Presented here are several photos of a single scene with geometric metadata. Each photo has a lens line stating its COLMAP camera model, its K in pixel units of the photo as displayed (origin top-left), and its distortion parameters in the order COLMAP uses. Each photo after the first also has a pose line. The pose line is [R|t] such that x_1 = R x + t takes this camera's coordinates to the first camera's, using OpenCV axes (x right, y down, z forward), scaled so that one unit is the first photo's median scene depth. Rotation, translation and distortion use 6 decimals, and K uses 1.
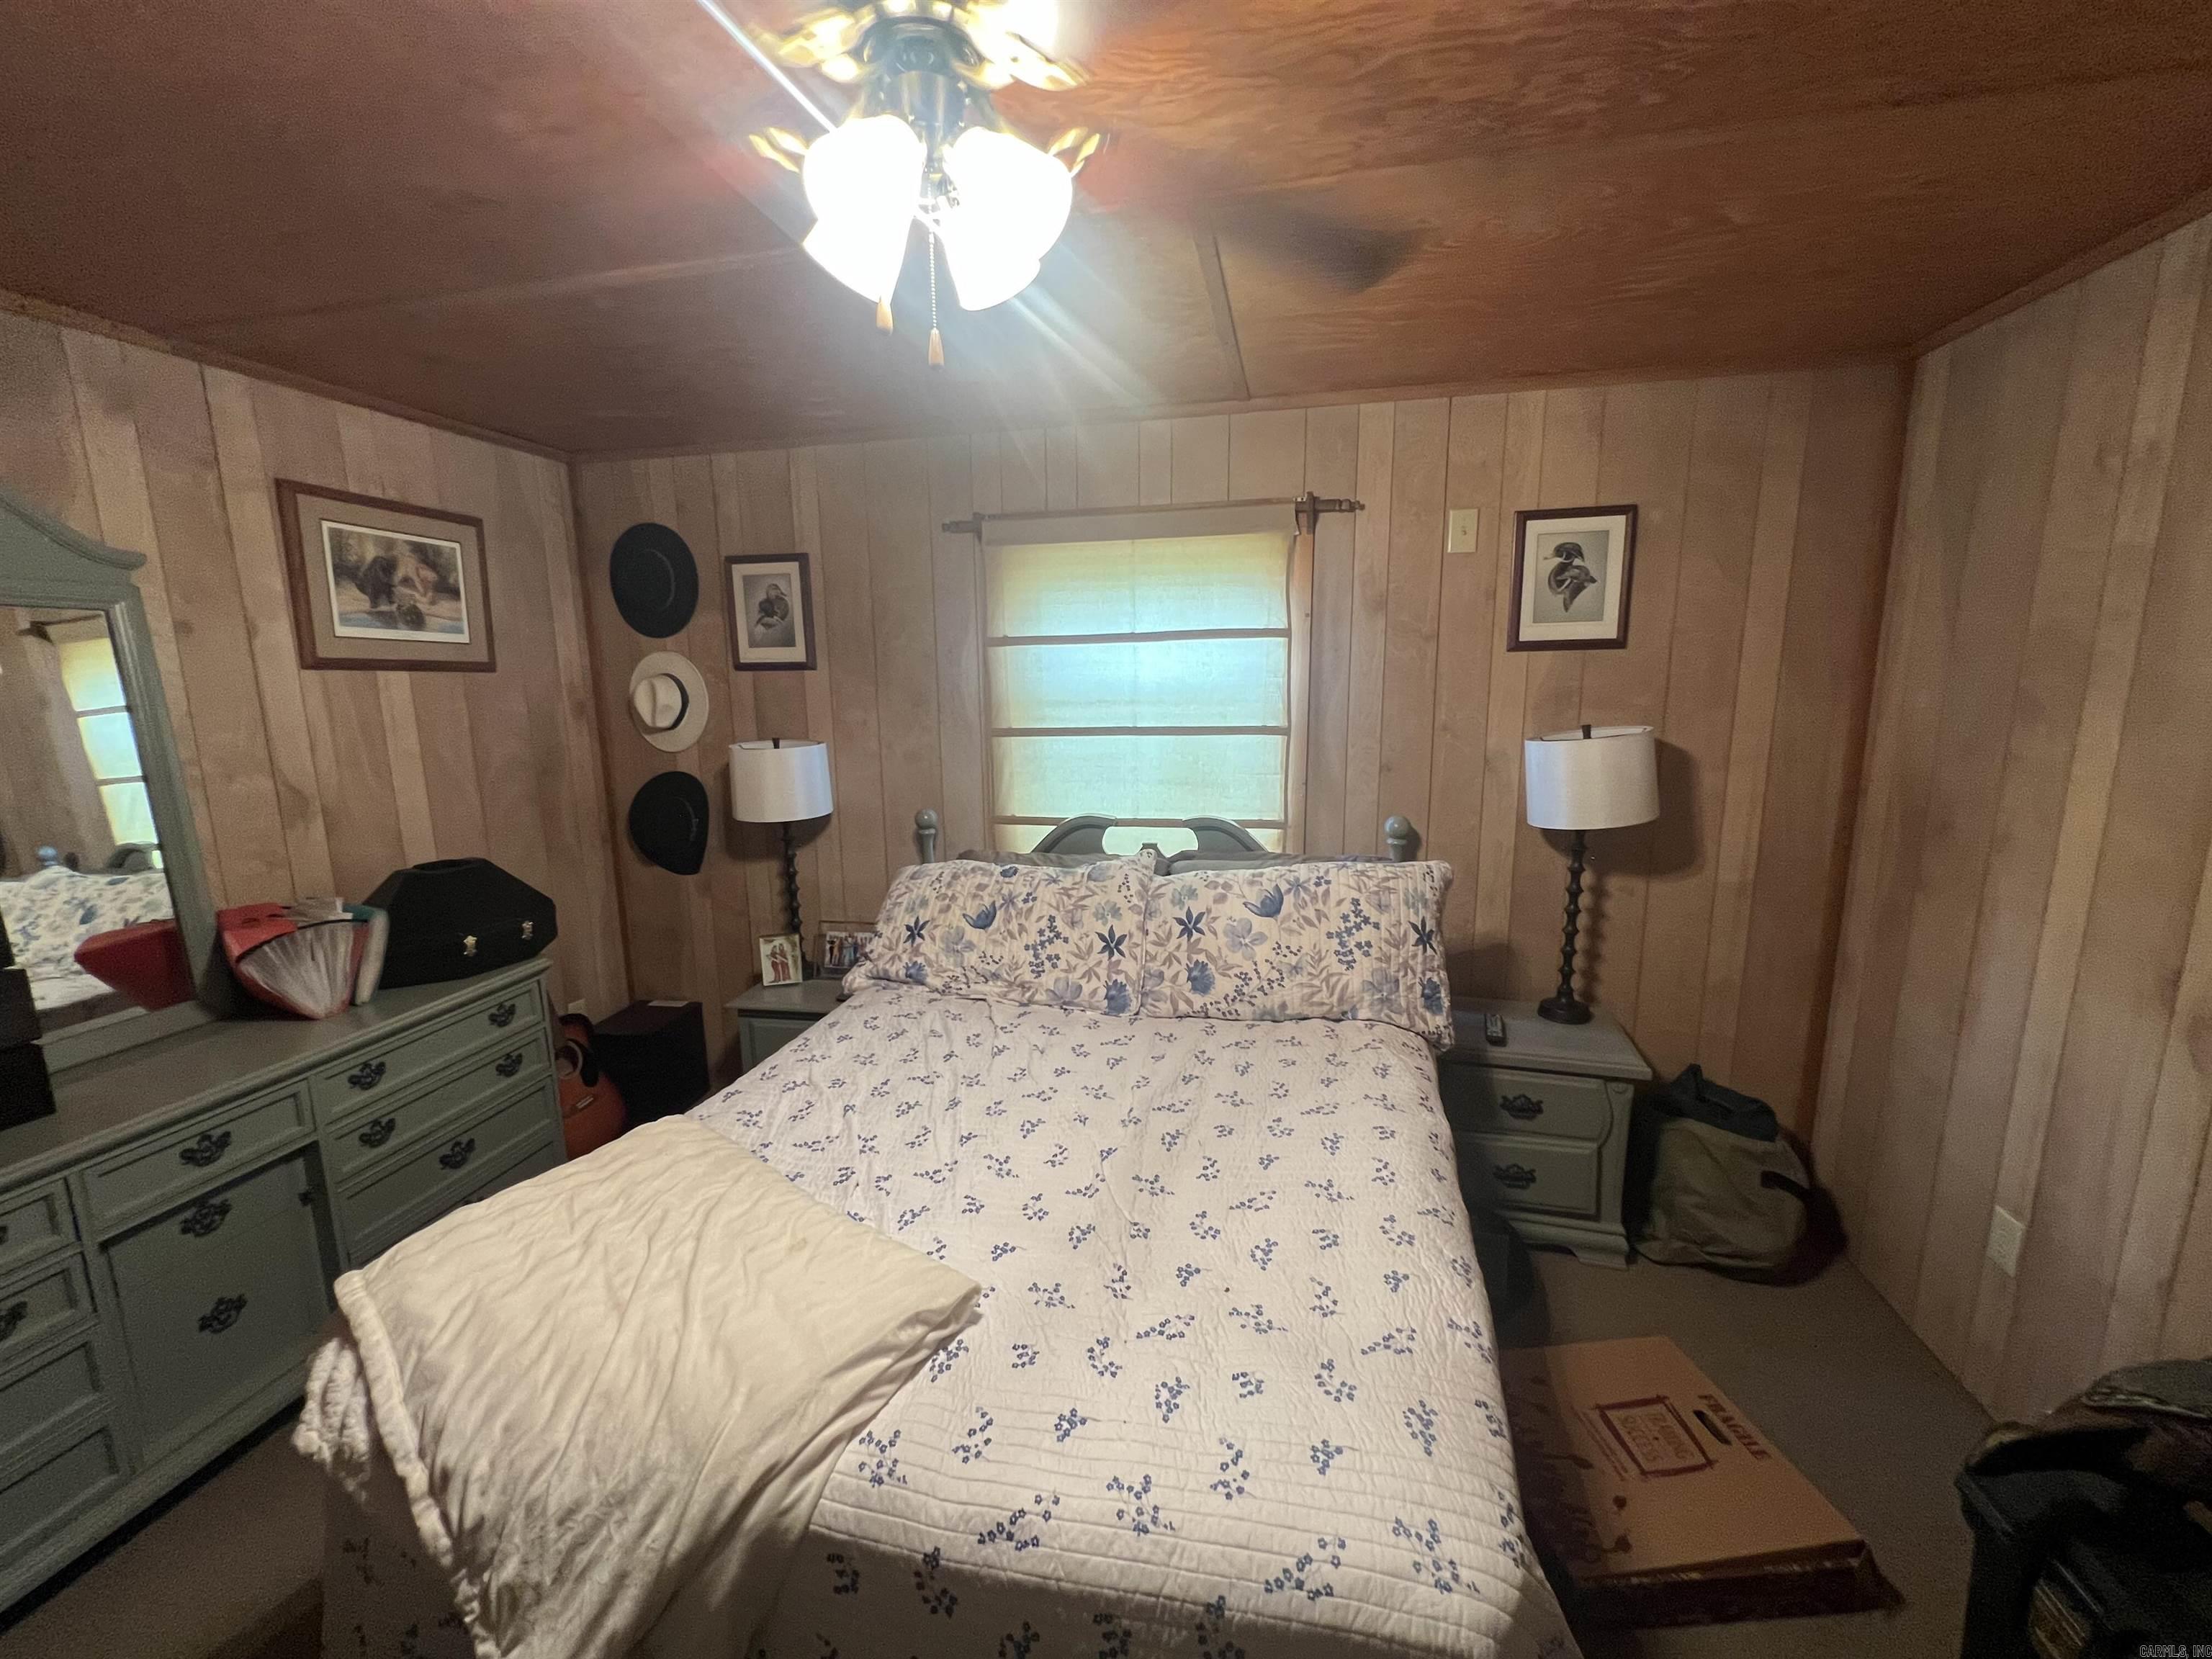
lens RADIAL K [[885.3, 0, 1097.4], [0, 885.3, 830.7], [0, 0, 1]] dist [-0.002786, 0.001169]
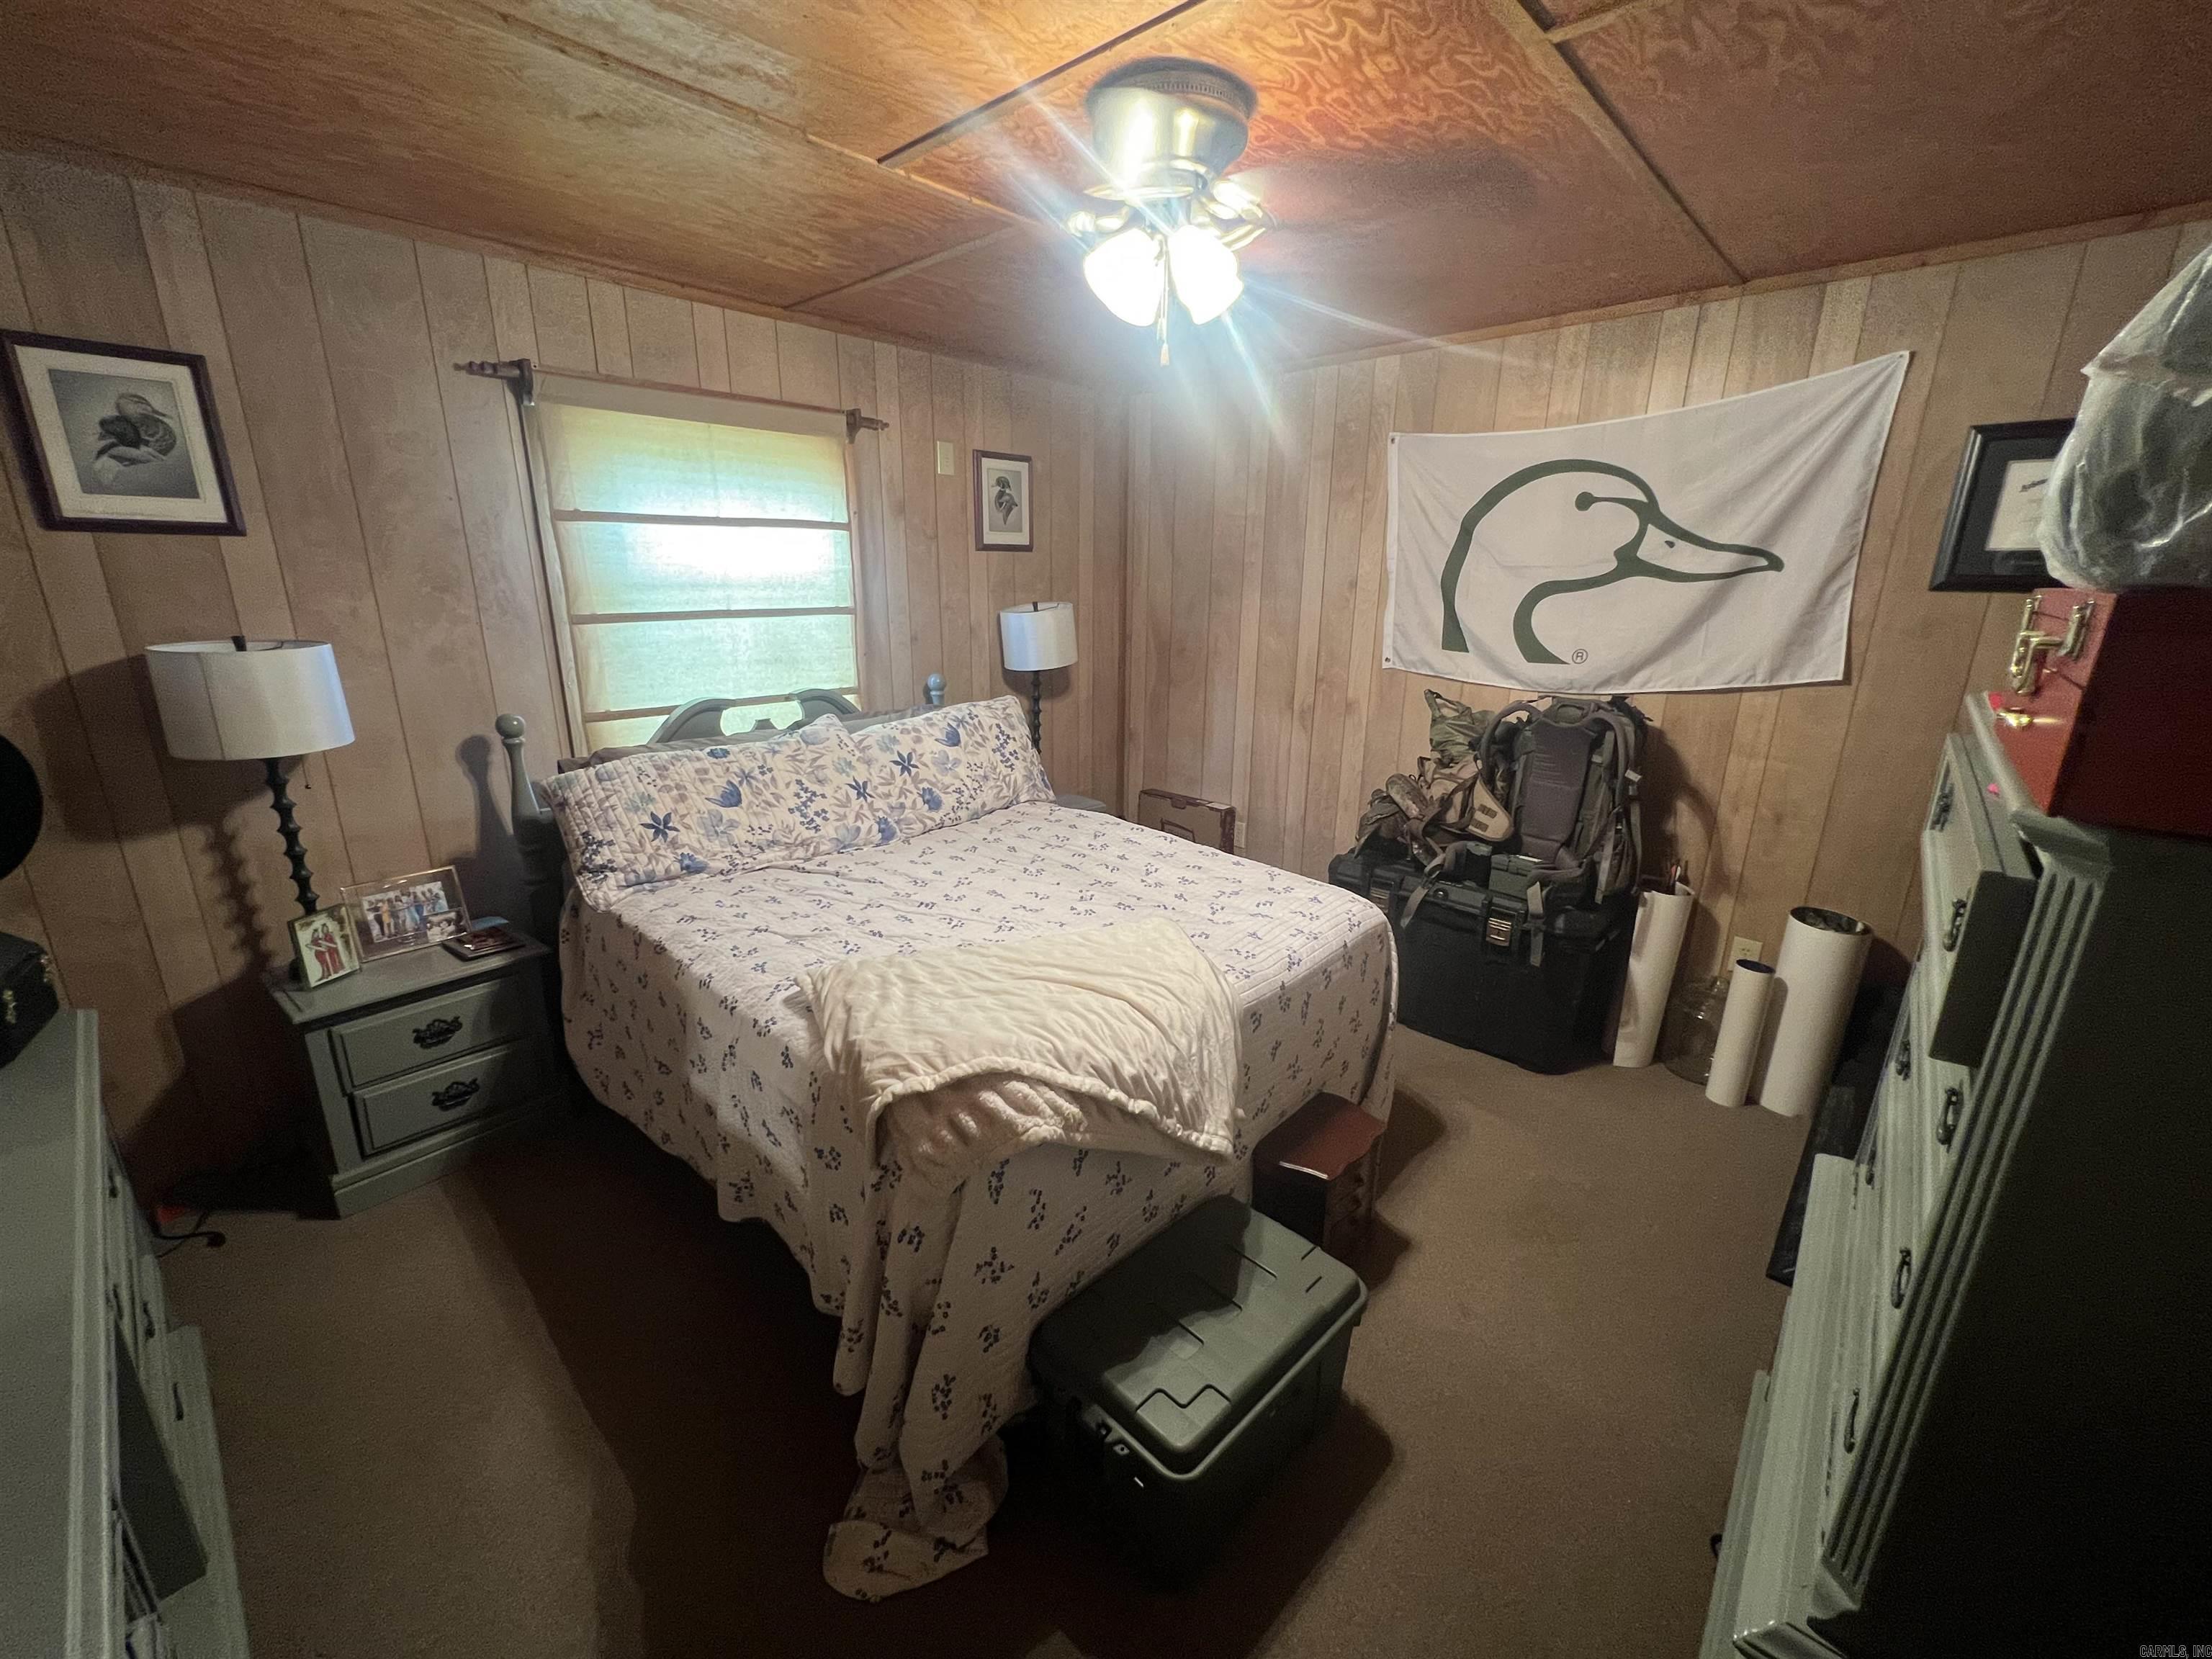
lens RADIAL K [[885.3, 0, 1106.2], [0, 885.3, 823.7], [0, 0, 1]] dist [-0.002786, 0.001169]
pose [[0.509709, -0.213863, 0.833342, -0.741638], [0.135789, 0.976469, 0.167540, 0.016281], [-0.849564, 0.027762, 0.526755, 0.089528]]
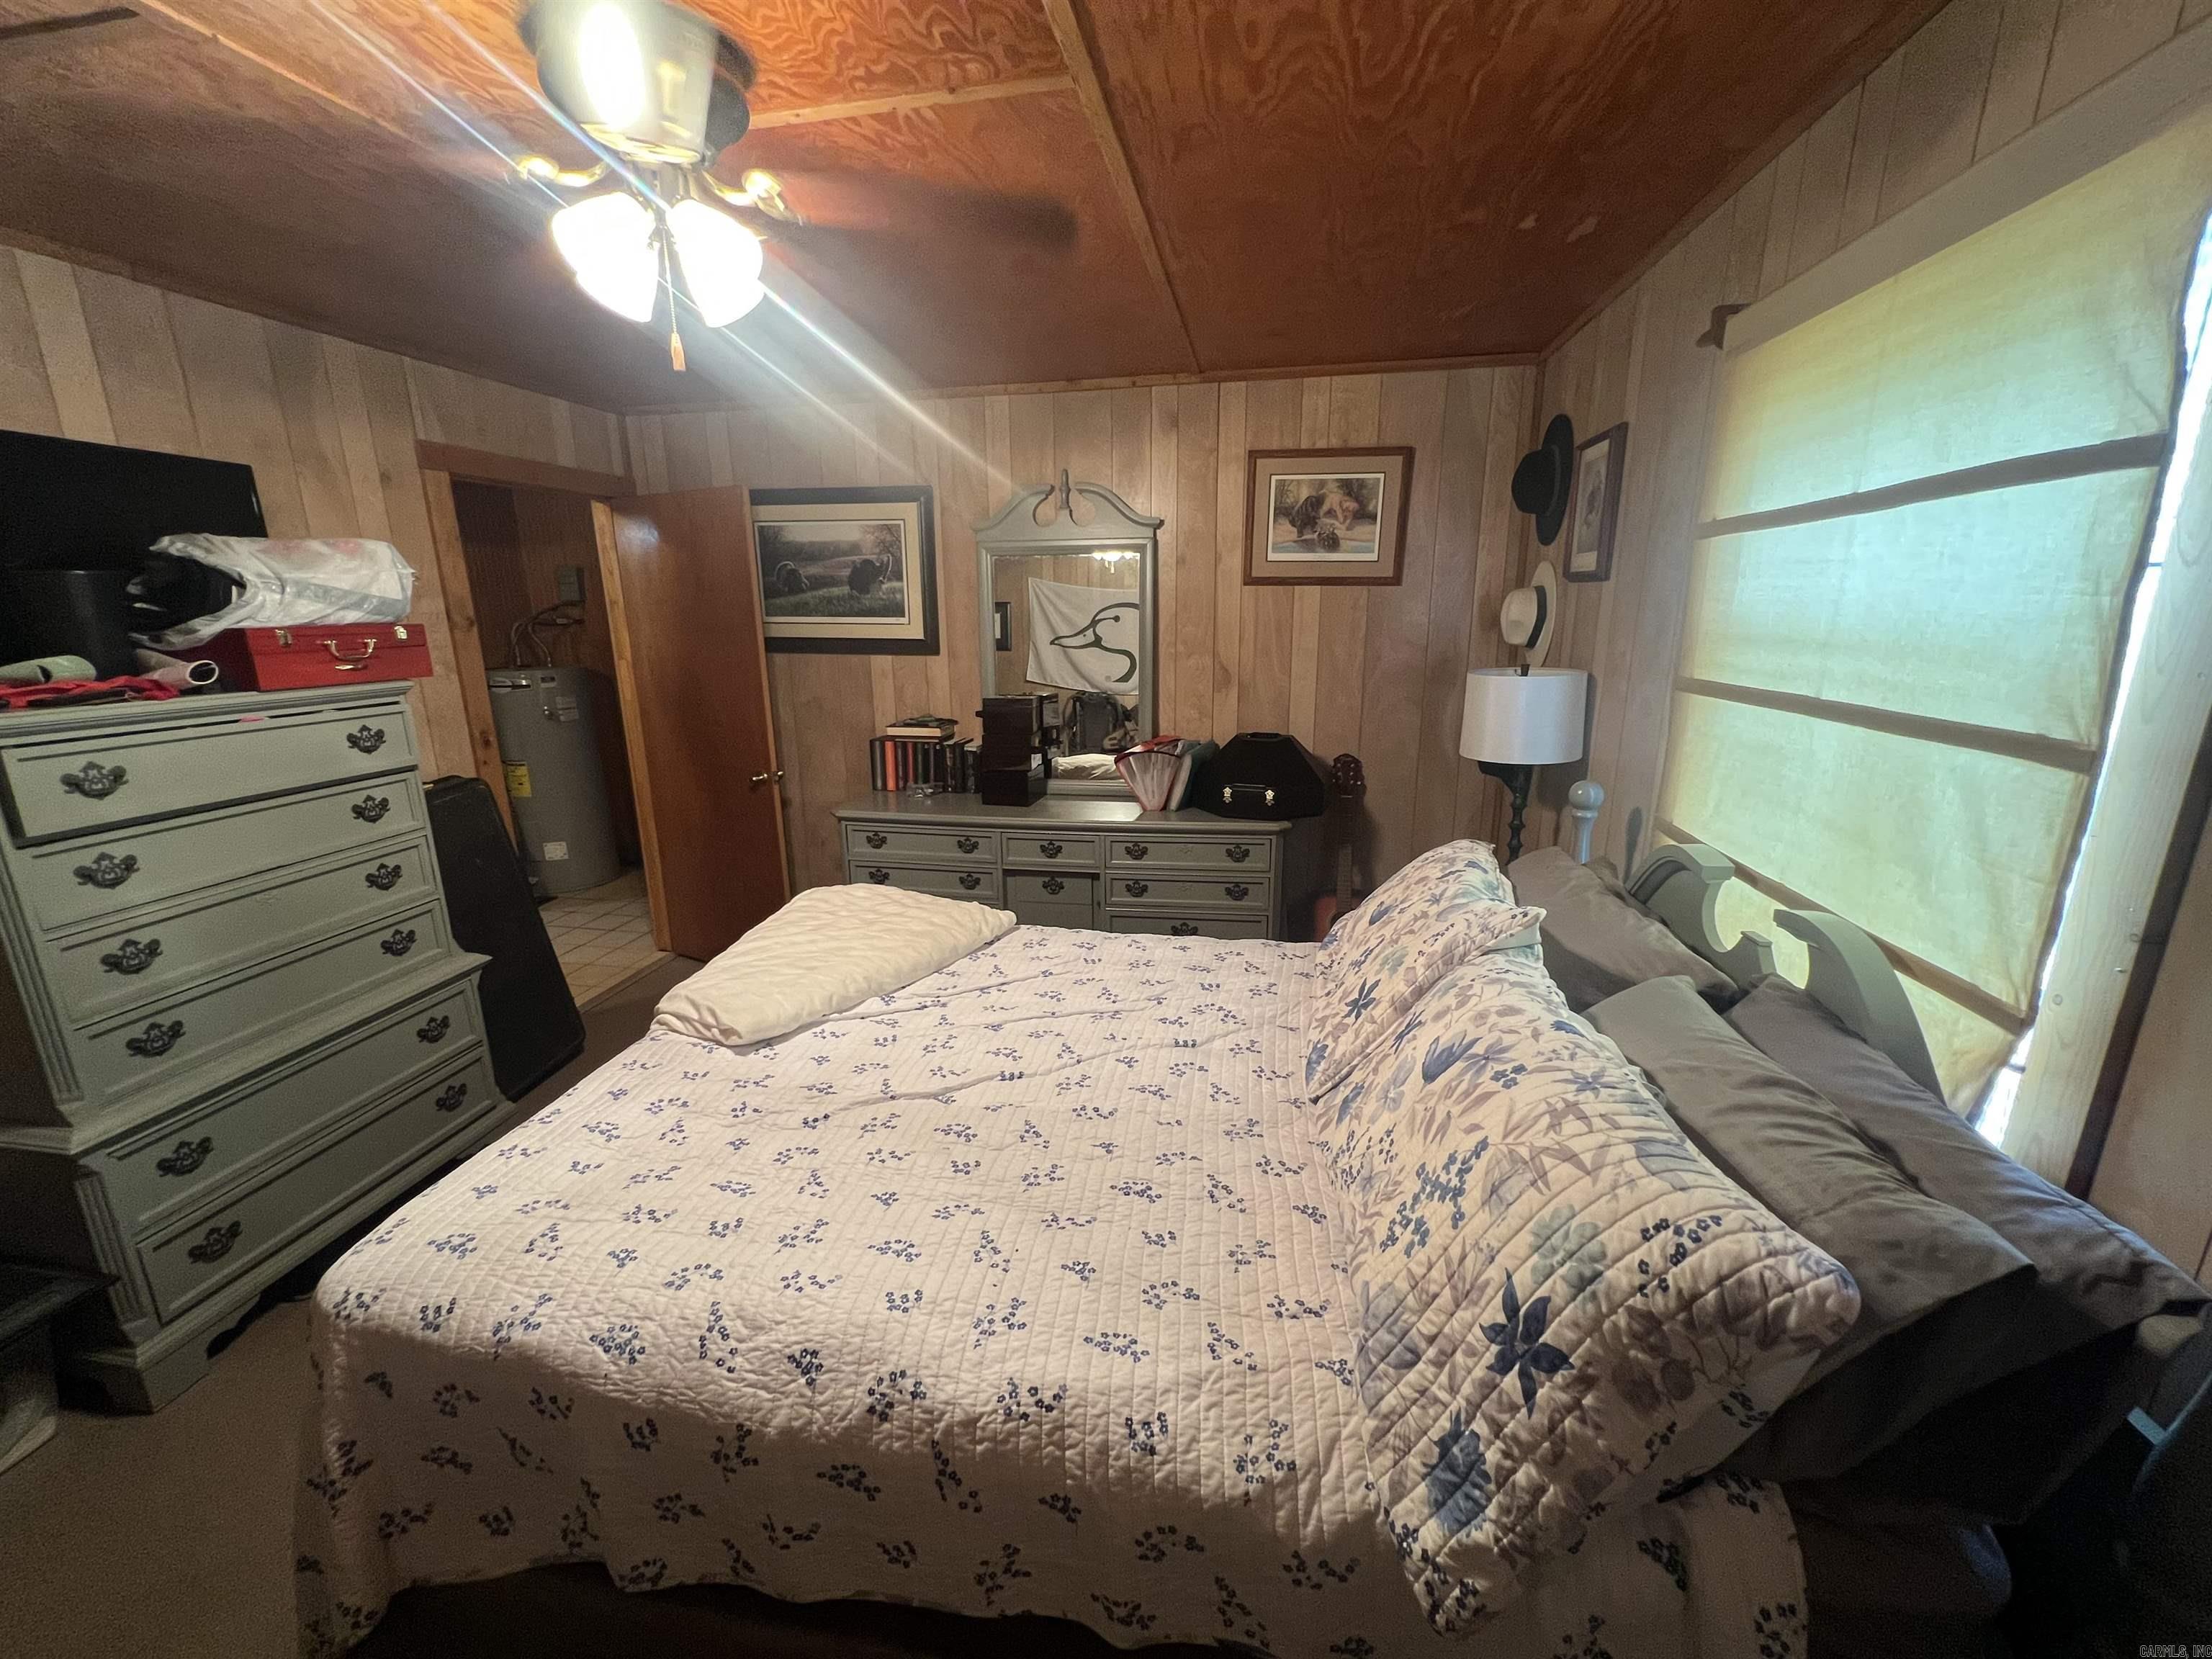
lens RADIAL K [[885.3, 0, 1107.3], [0, 885.3, 828.5], [0, 0, 1]] dist [-0.002786, 0.001169]
pose [[0.049290, 0.260825, -0.964127, 0.564606], [-0.165343, 0.954112, 0.249663, -0.120529], [0.985004, 0.147106, 0.090153, 0.670446]]
